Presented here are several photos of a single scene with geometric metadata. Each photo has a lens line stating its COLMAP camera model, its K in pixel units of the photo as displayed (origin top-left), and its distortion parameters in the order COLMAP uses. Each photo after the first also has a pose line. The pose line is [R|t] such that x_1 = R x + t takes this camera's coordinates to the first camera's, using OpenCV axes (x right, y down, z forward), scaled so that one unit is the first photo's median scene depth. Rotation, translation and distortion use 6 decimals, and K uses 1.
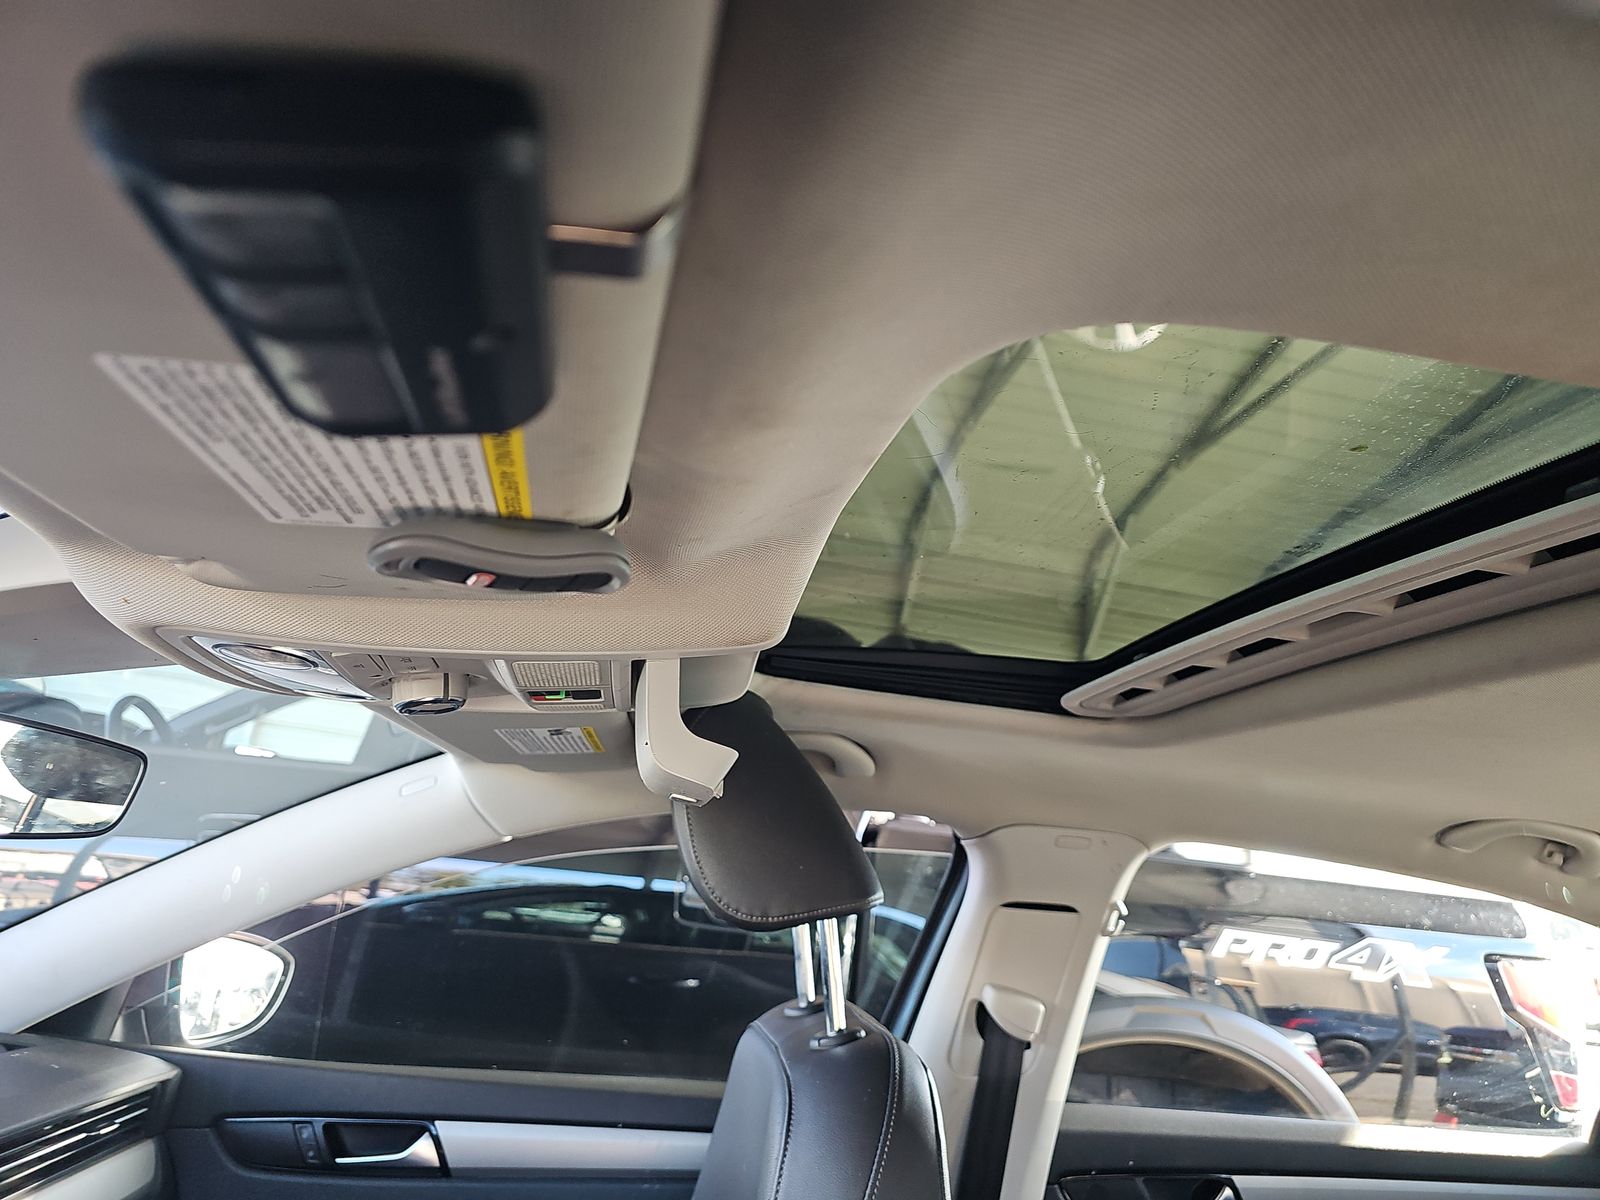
lens RADIAL K [[1081.7, 0, 800.0], [0, 1081.7, 600.0], [0, 0, 1]] dist [0.032996, -0.032455]
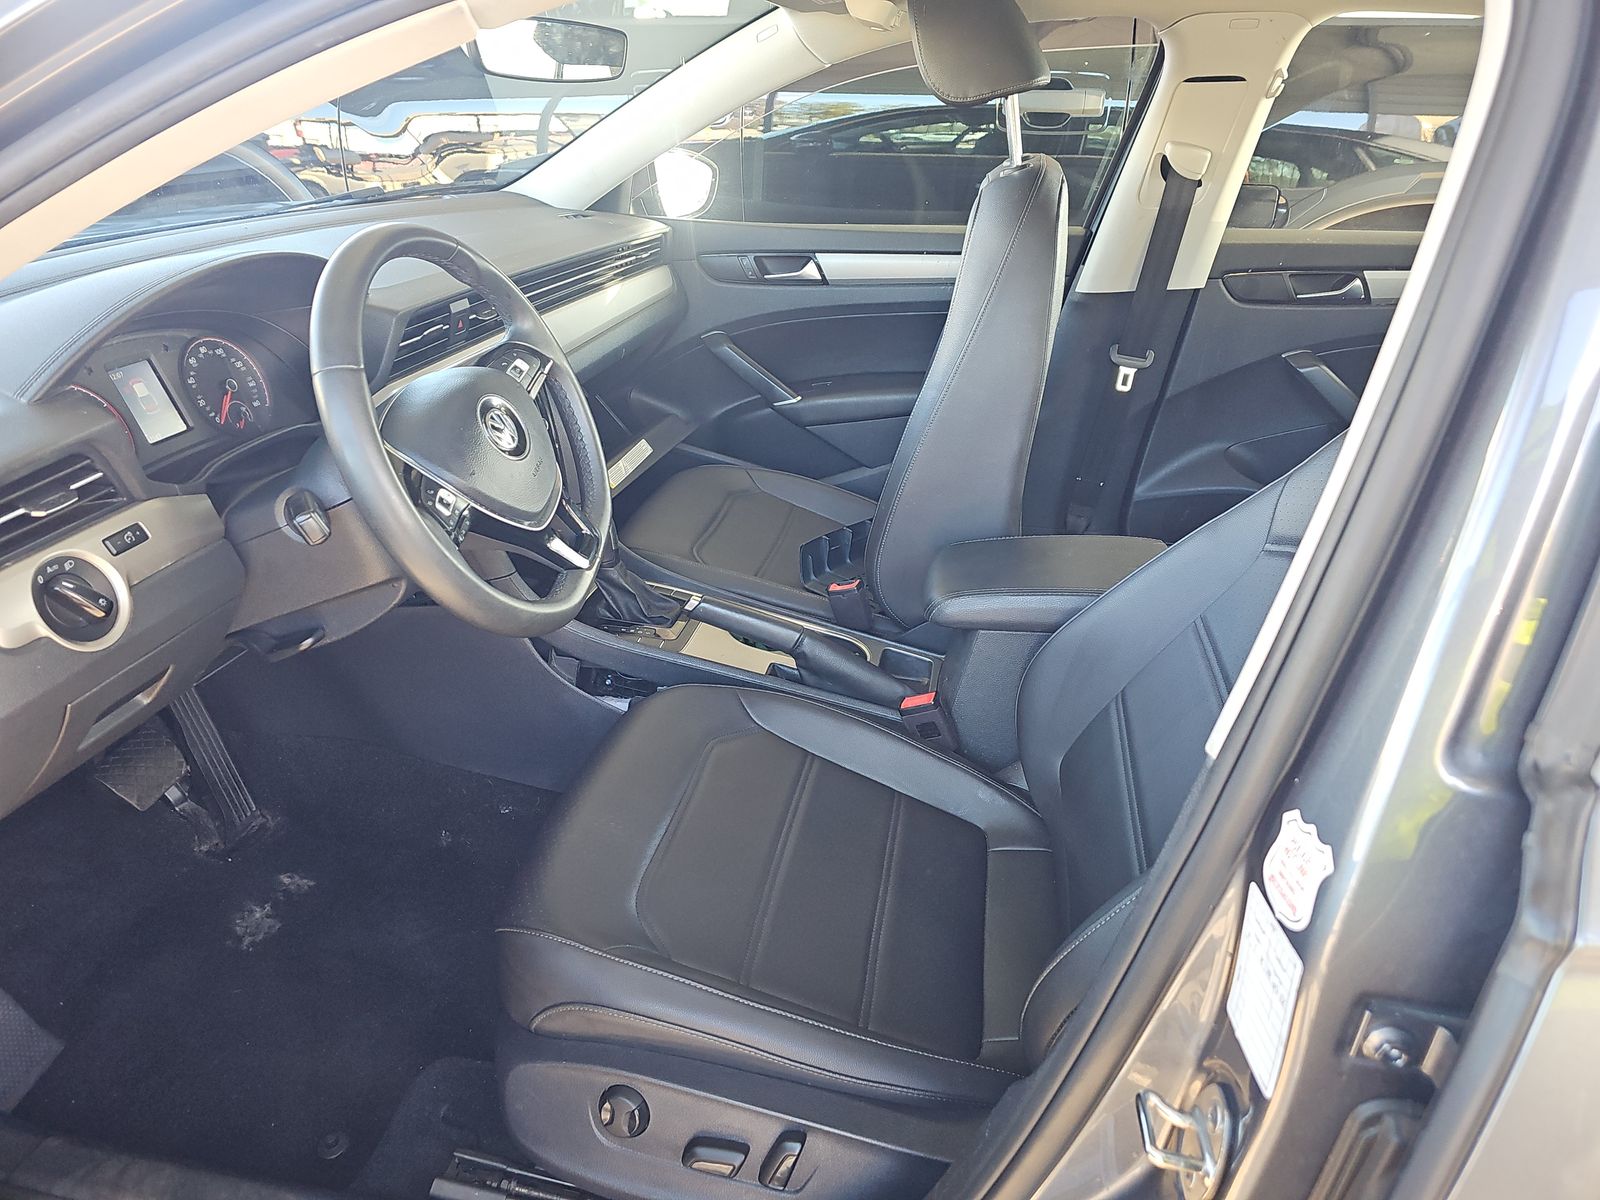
lens RADIAL K [[1081.7, 0, 800.0], [0, 1081.7, 600.0], [0, 0, 1]] dist [0.032996, -0.032455]
pose [[0.939598, 0.064208, -0.336203, 0.233224], [0.161252, 0.783376, 0.600266, -0.104793], [0.301915, -0.618222, 0.725705, -0.532948]]
